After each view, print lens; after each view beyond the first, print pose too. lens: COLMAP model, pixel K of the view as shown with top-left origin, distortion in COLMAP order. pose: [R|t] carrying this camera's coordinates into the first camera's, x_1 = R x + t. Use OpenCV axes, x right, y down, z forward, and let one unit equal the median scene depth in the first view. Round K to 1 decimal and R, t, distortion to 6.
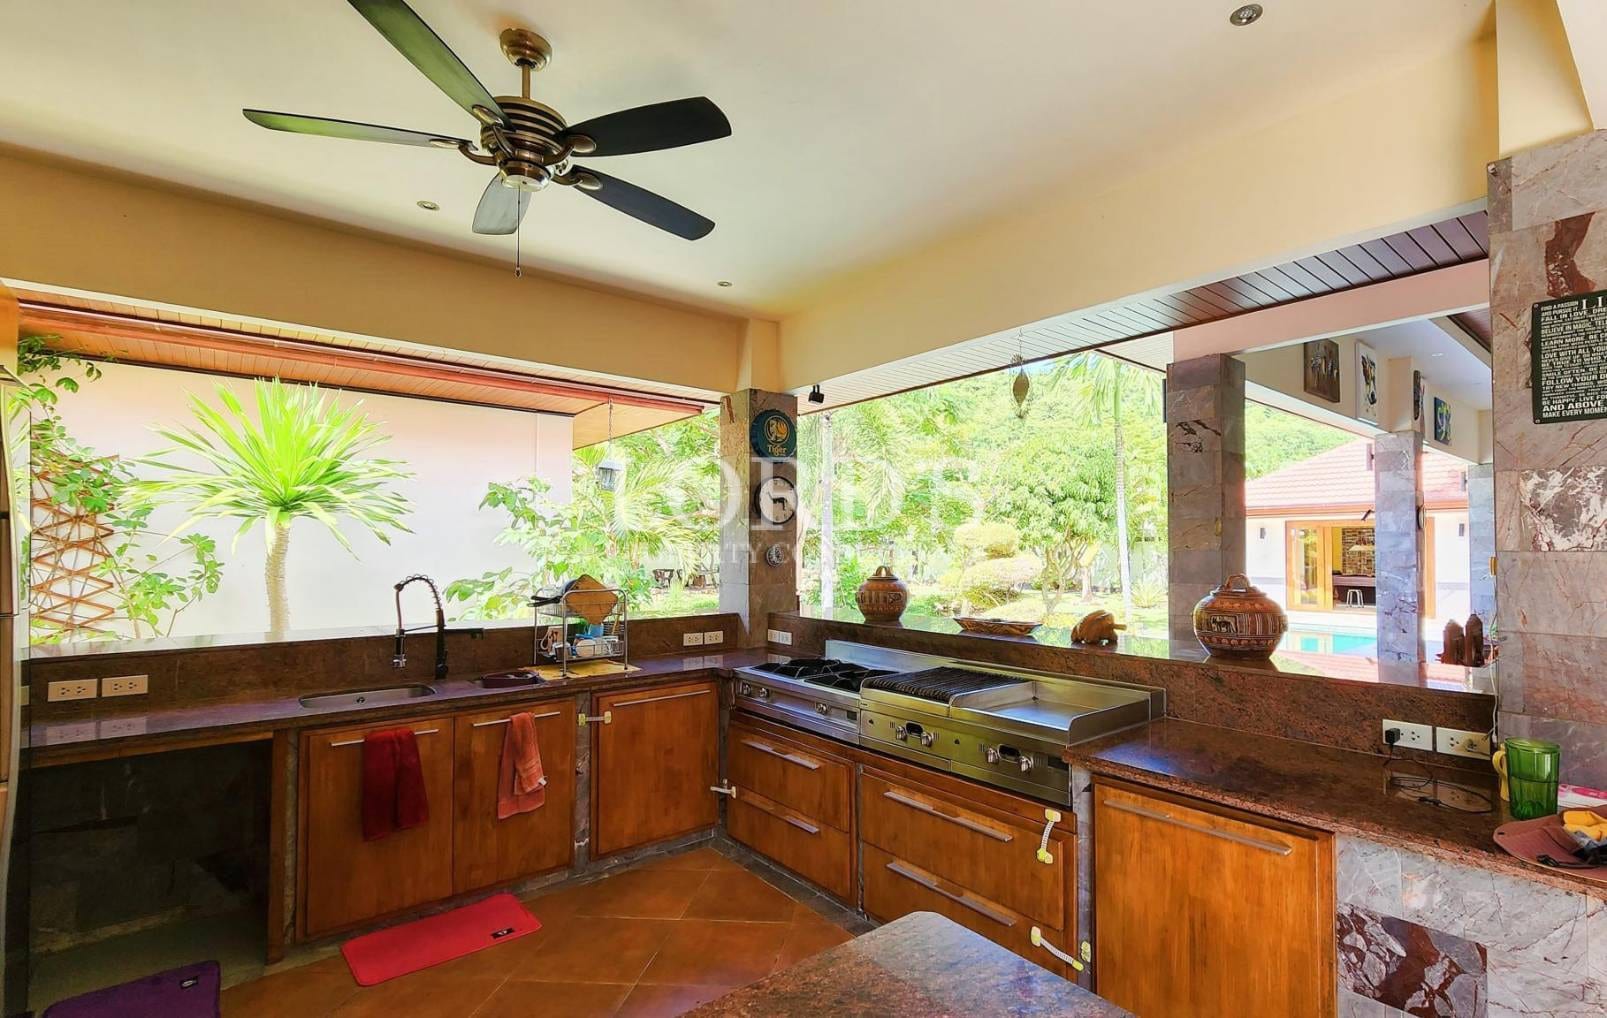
lens RADIAL K [[750.6, 0, 894.7], [0, 750.6, 533.7], [0, 0, 1]] dist [-0.002184, 0.000322]
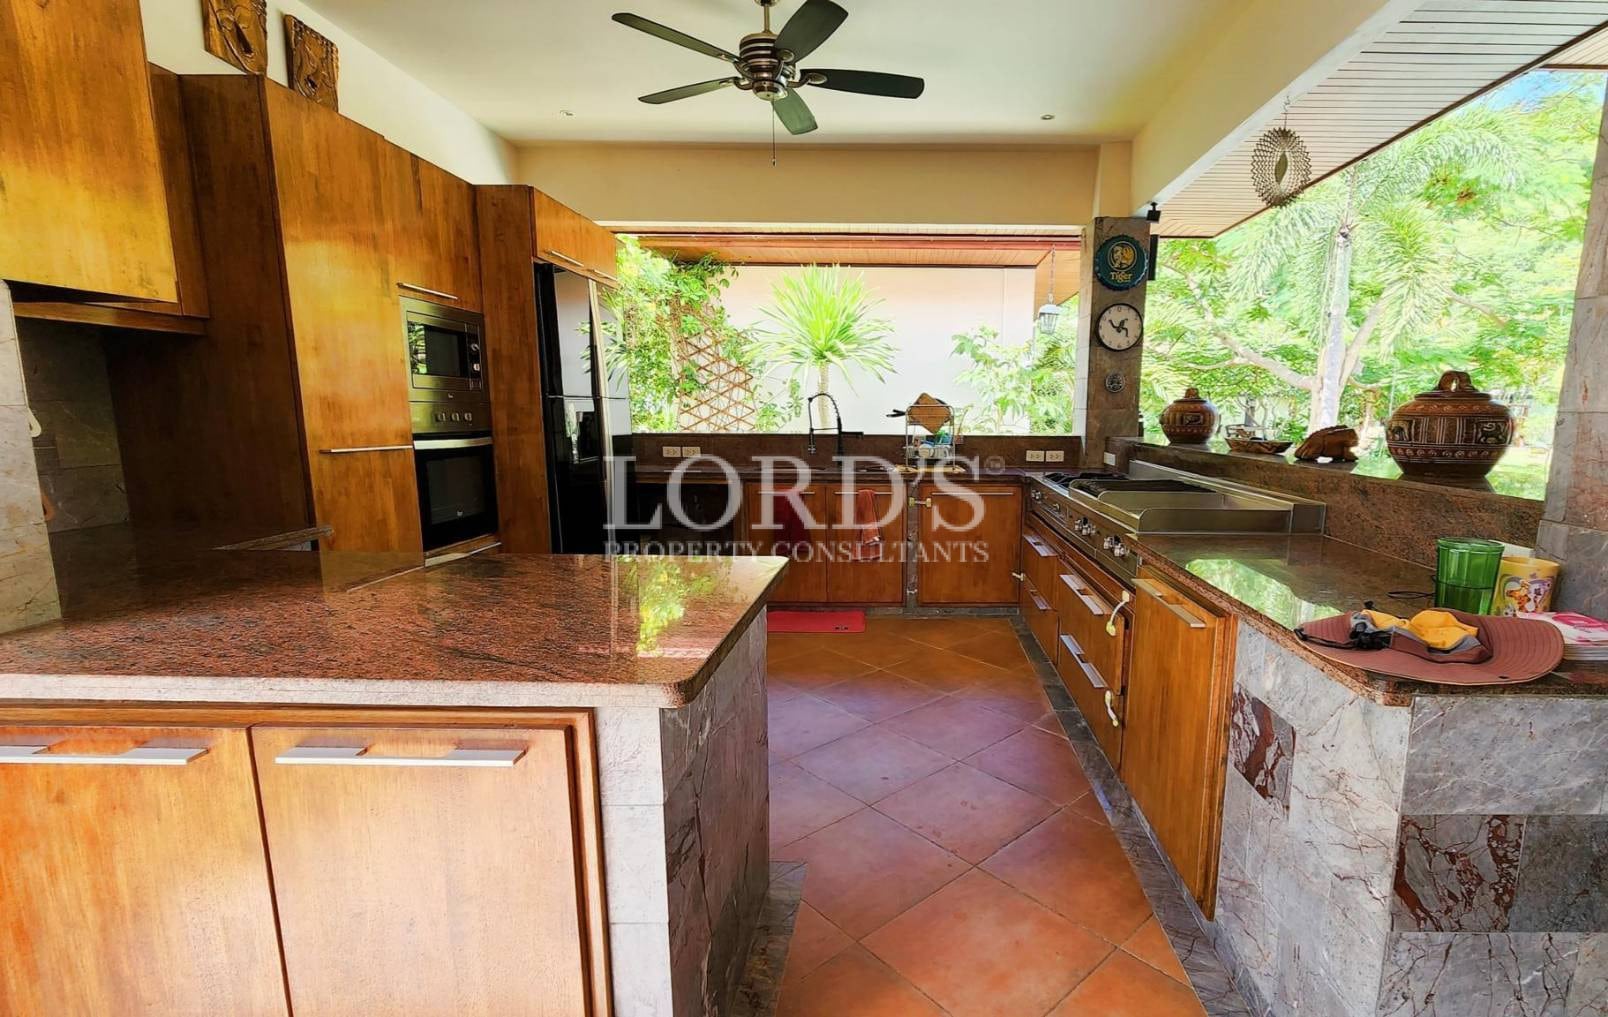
lens RADIAL K [[751.1, 0, 895.2], [0, 751.1, 533.2], [0, 0, 1]] dist [-0.002184, 0.000322]
pose [[0.736411, 0.117393, -0.666272, 0.467158], [0.007555, 0.983342, 0.181609, 0.060697], [0.676493, -0.138772, 0.723257, 0.005195]]
